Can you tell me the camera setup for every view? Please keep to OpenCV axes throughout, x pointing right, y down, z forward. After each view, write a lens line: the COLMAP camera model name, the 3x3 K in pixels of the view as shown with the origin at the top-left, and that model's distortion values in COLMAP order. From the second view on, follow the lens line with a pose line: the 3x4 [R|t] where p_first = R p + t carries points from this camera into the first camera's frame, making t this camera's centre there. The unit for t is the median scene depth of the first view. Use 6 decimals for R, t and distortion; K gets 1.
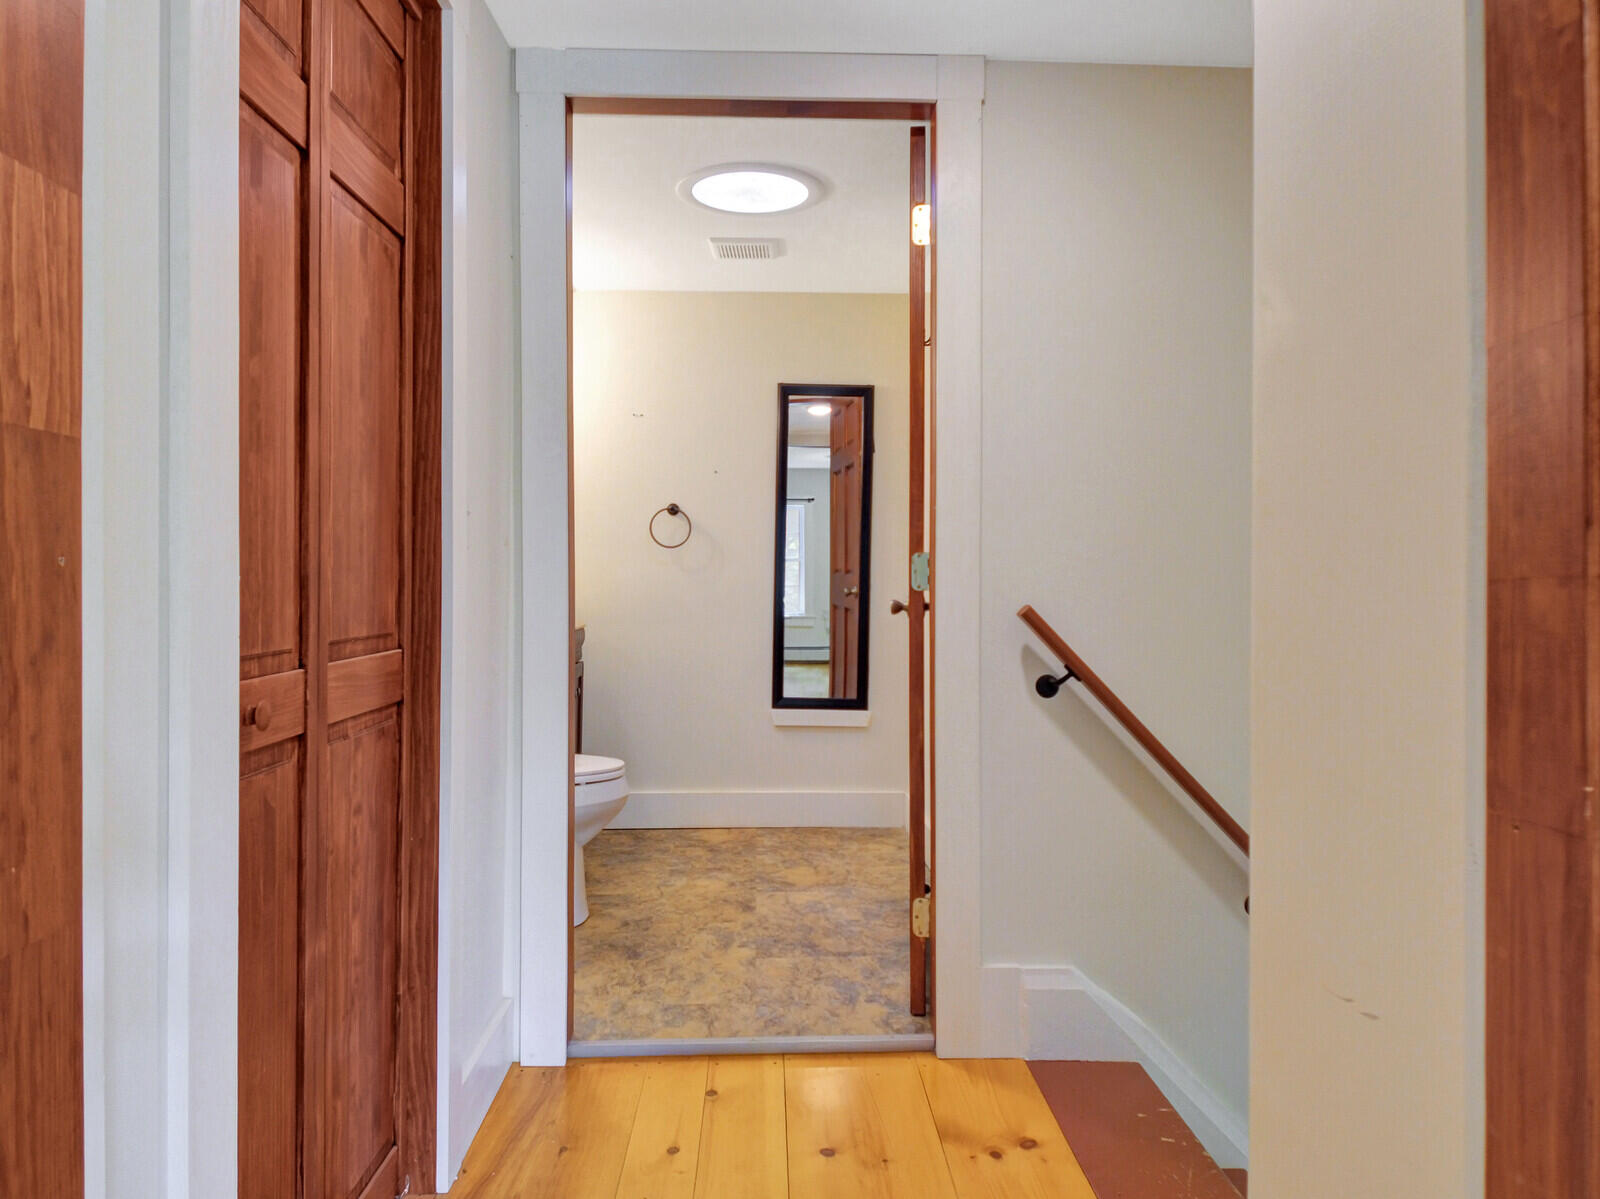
lens RADIAL K [[1110.6, 0, 807.2], [0, 1110.6, 582.9], [0, 0, 1]] dist [0.031765, -0.057702]
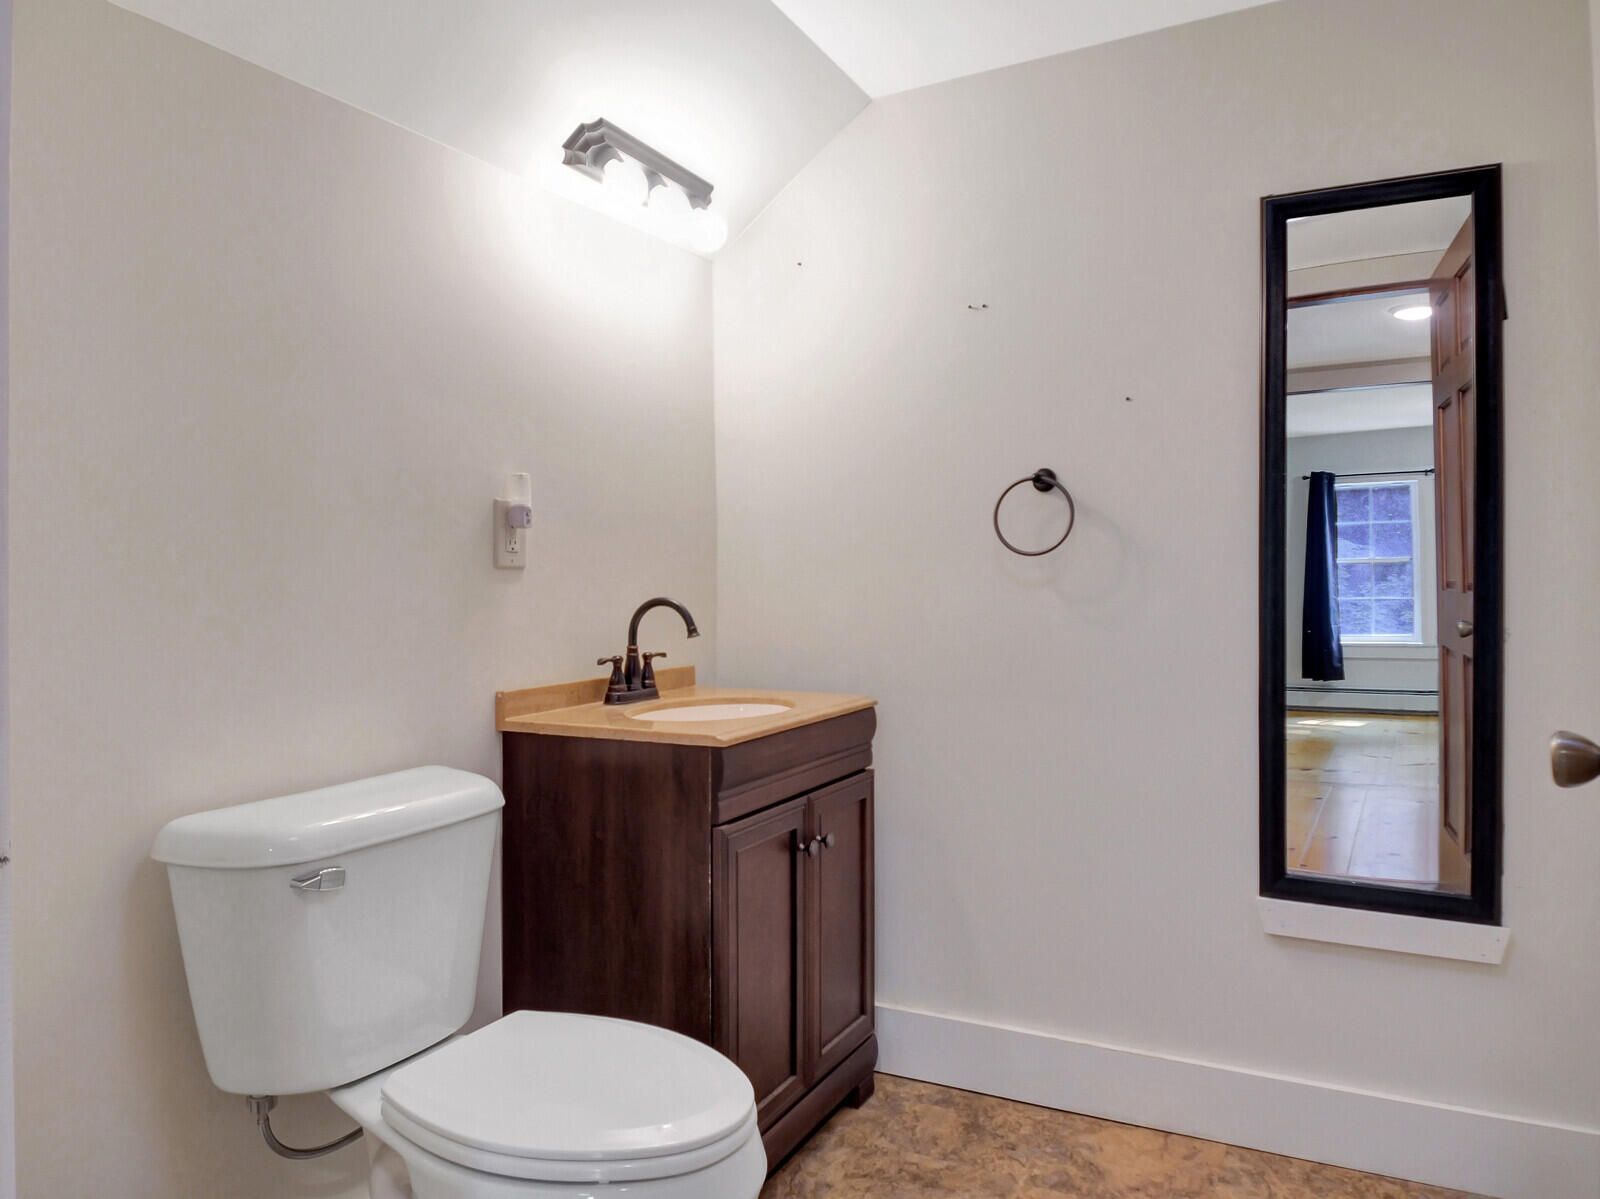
lens RADIAL K [[1110.6, 0, 807.2], [0, 1110.6, 582.9], [0, 0, 1]] dist [0.031765, -0.057702]
pose [[0.874562, -0.020054, -0.484499, 0.031096], [0.018187, 0.999798, -0.008555, -0.016499], [0.484572, -0.001329, 0.874750, 0.499792]]
